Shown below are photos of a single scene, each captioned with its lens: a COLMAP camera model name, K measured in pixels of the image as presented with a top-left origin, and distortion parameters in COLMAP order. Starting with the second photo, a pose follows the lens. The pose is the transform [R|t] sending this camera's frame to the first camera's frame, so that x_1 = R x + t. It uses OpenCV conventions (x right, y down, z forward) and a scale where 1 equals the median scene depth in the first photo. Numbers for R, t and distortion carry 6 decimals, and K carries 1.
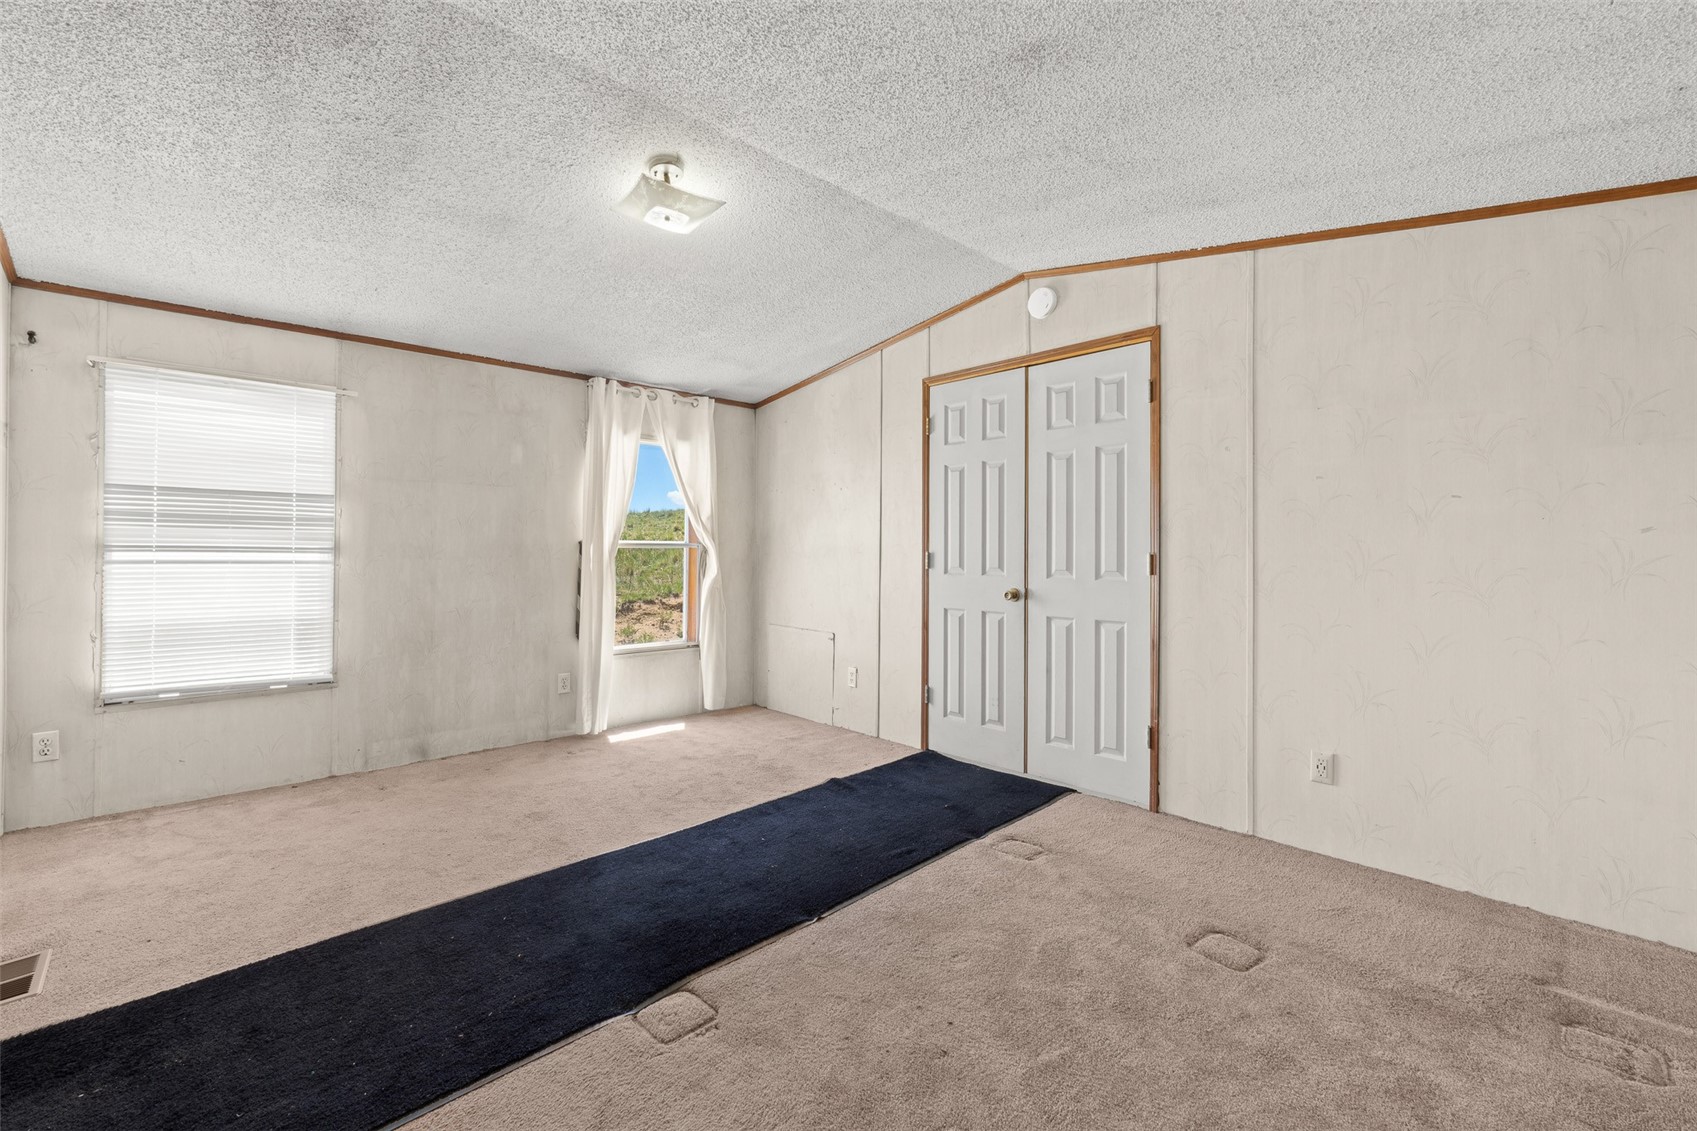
lens RADIAL K [[757.6, 0, 856.1], [0, 757.6, 542.0], [0, 0, 1]] dist [-0.001542, -0.000299]
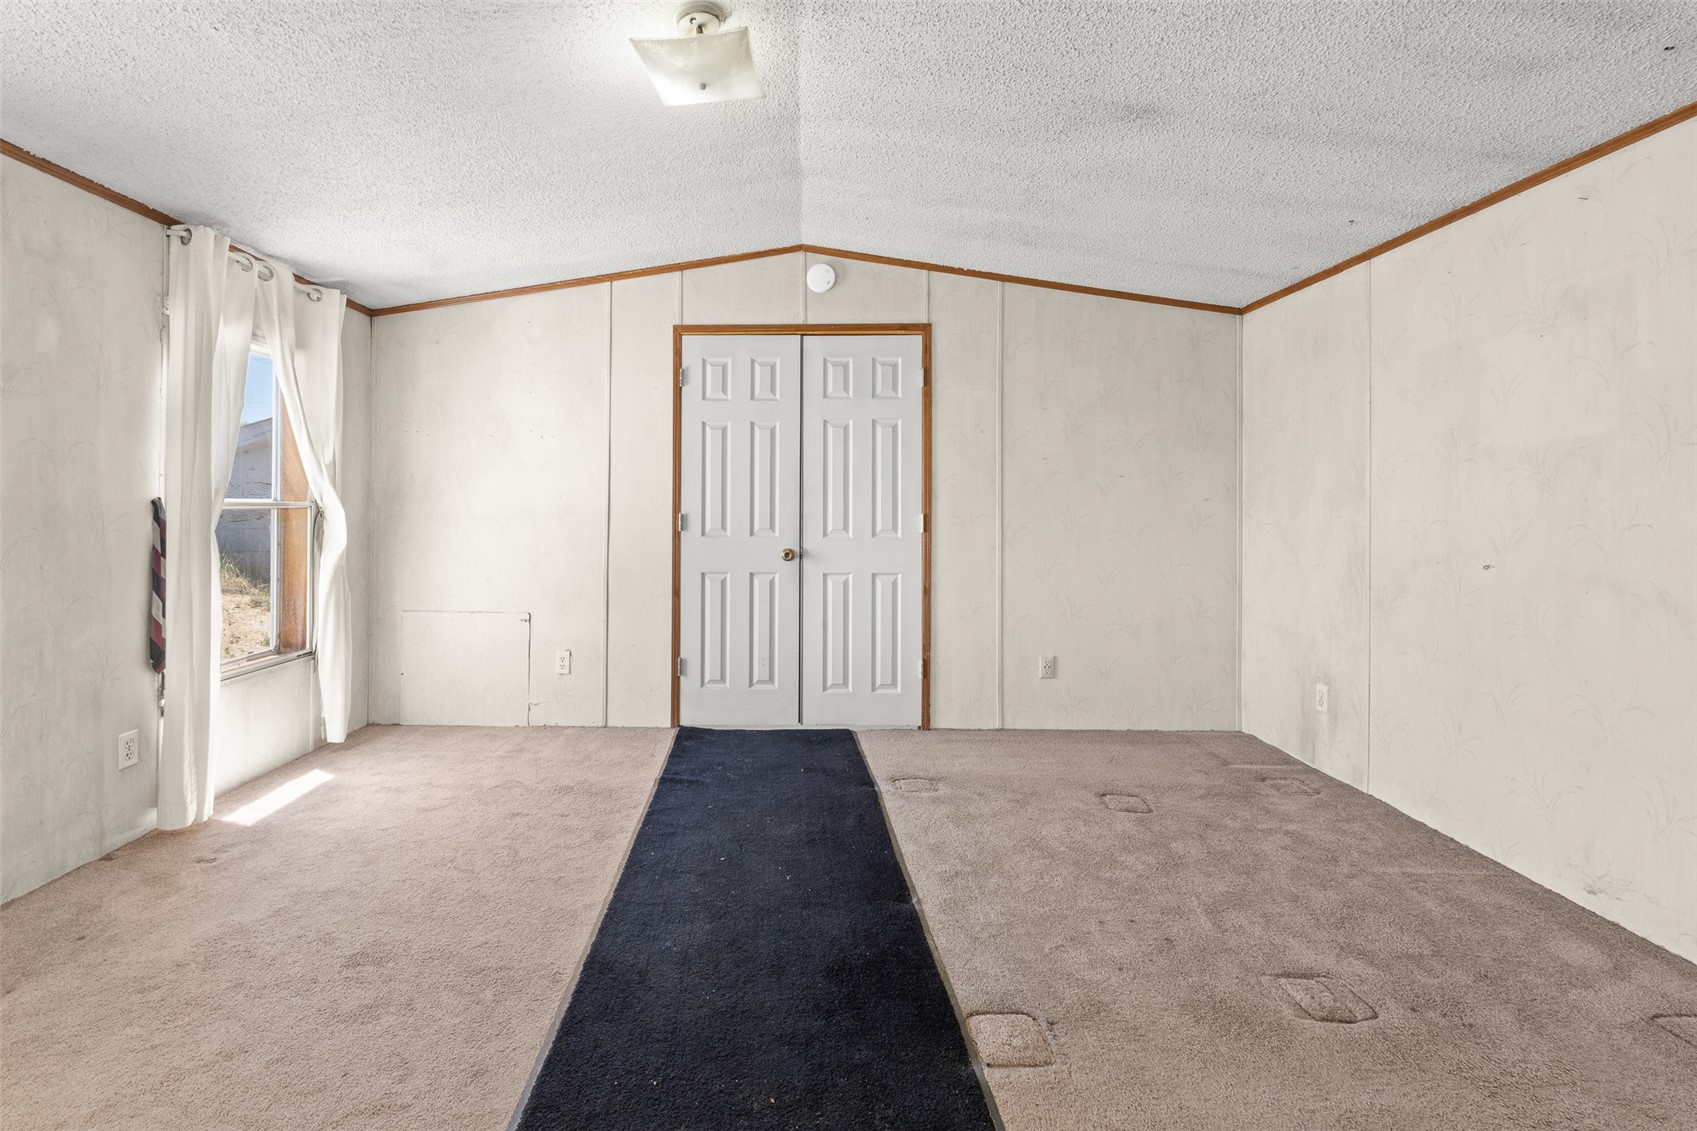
lens RADIAL K [[739.2, 0, 855.8], [0, 739.2, 499.9], [0, 0, 1]] dist [-0.002508, -0.000102]
pose [[0.683020, 0.004433, 0.730387, -0.490372], [-0.008209, 0.999965, 0.001608, -0.007347], [-0.730354, -0.007094, 0.683032, 0.262294]]
